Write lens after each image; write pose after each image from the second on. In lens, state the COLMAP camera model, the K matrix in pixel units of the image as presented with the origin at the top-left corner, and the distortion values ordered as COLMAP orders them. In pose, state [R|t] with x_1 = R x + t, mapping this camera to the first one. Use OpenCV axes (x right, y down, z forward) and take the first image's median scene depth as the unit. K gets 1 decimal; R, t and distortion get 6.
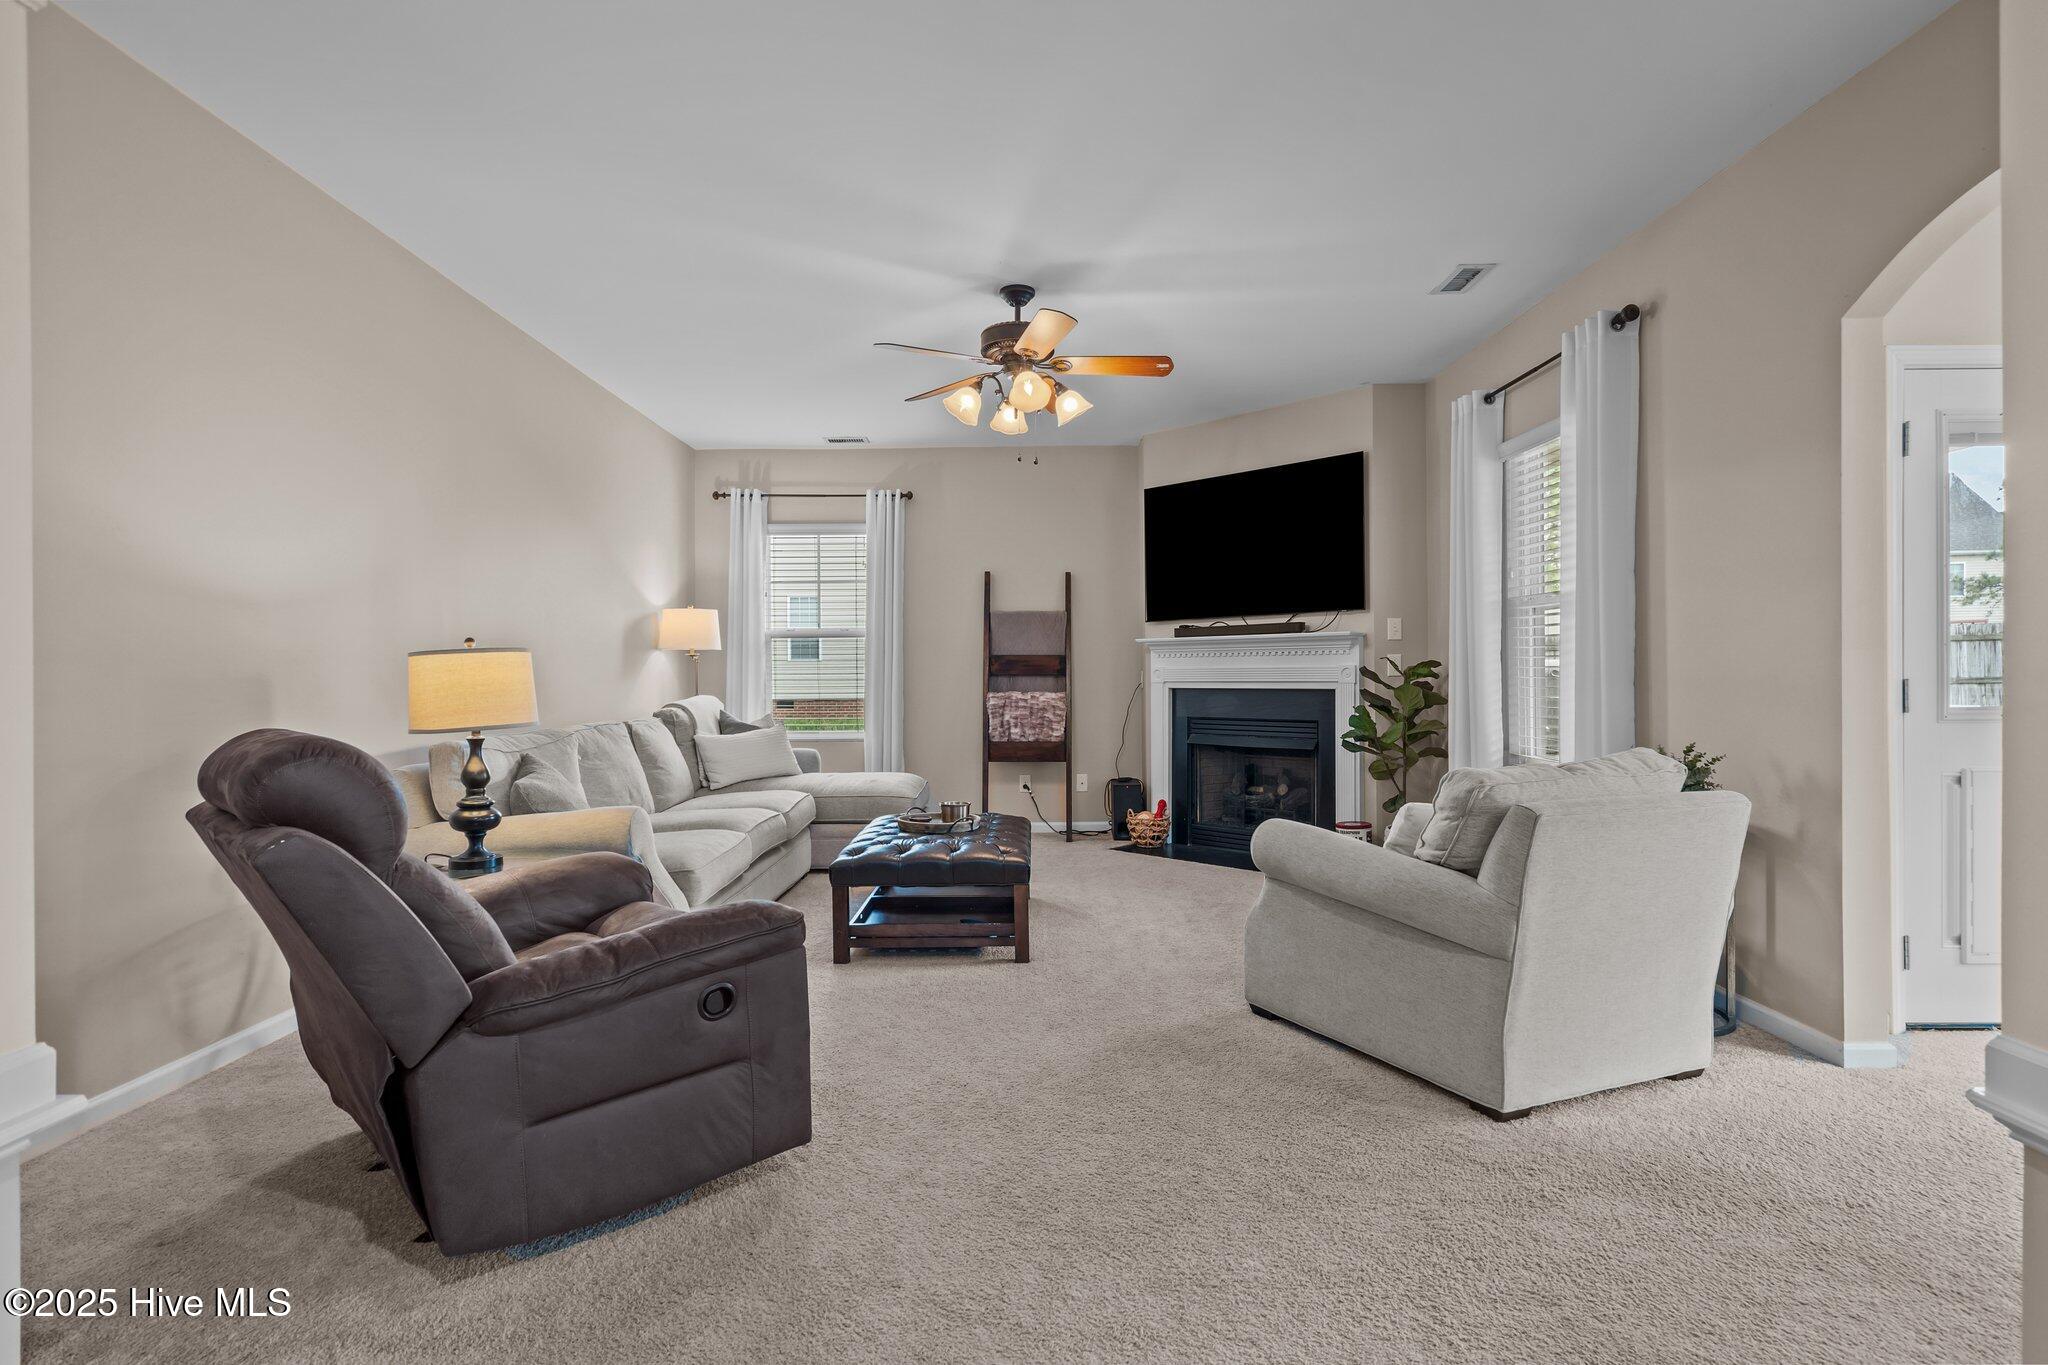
lens RADIAL K [[1011.1, 0, 1023.4], [0, 1011.1, 678.4], [0, 0, 1]] dist [0.002504, 0.000420]
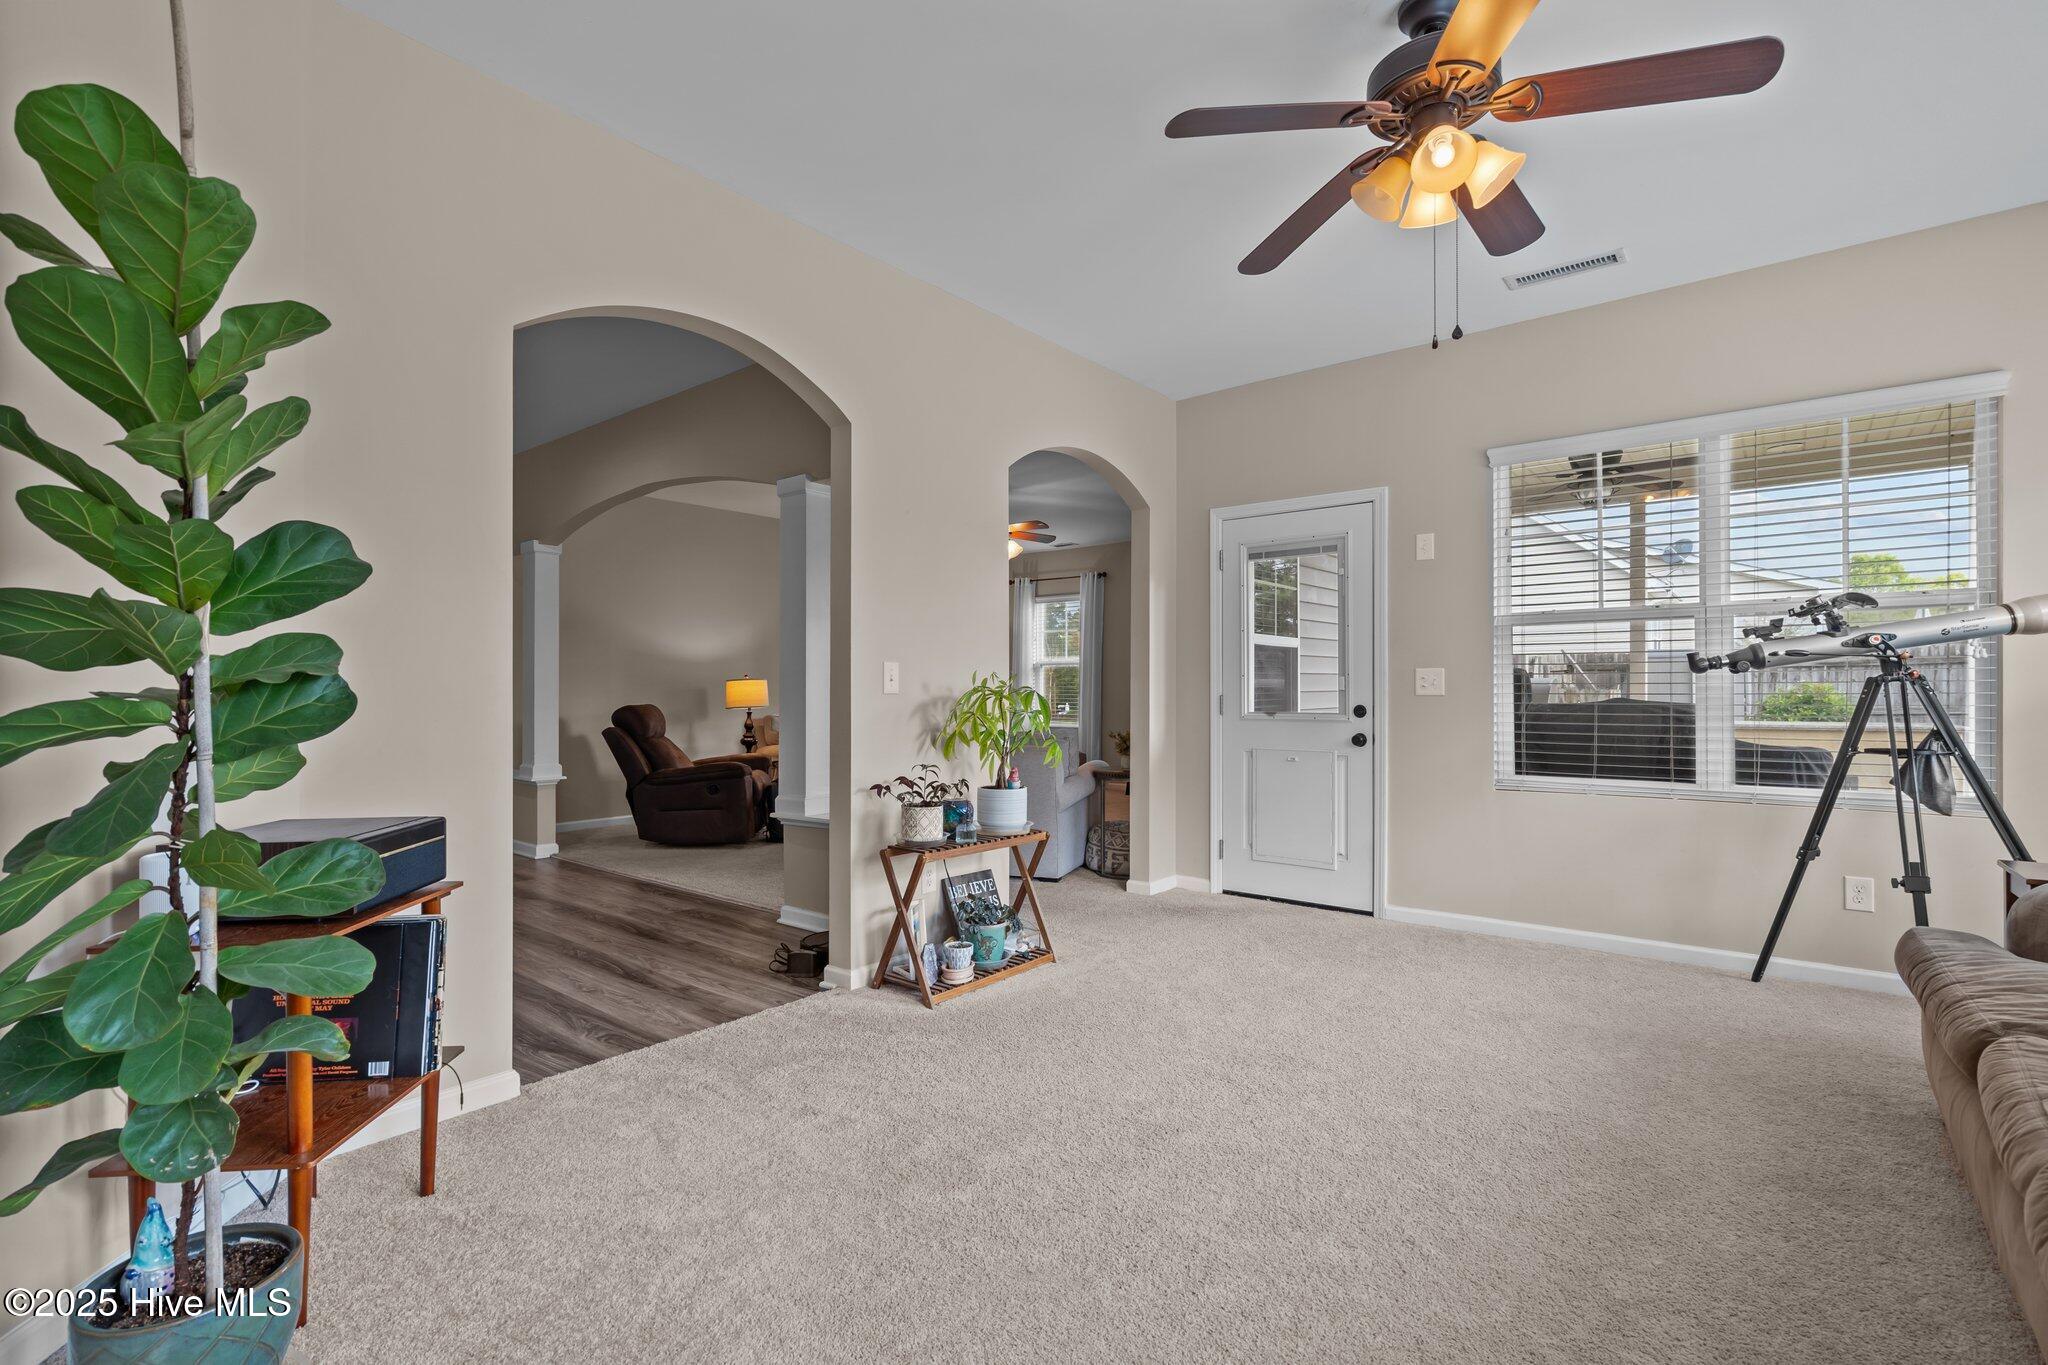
lens RADIAL K [[946.5, 0, 1022.3], [0, 946.5, 685.9], [0, 0, 1]] dist [-0.003915, -0.000111]
pose [[0.769345, 0.001287, -0.638833, 0.740346], [-0.003807, 0.999989, -0.002571, -0.002951], [0.638823, 0.004410, 0.769341, -0.217173]]
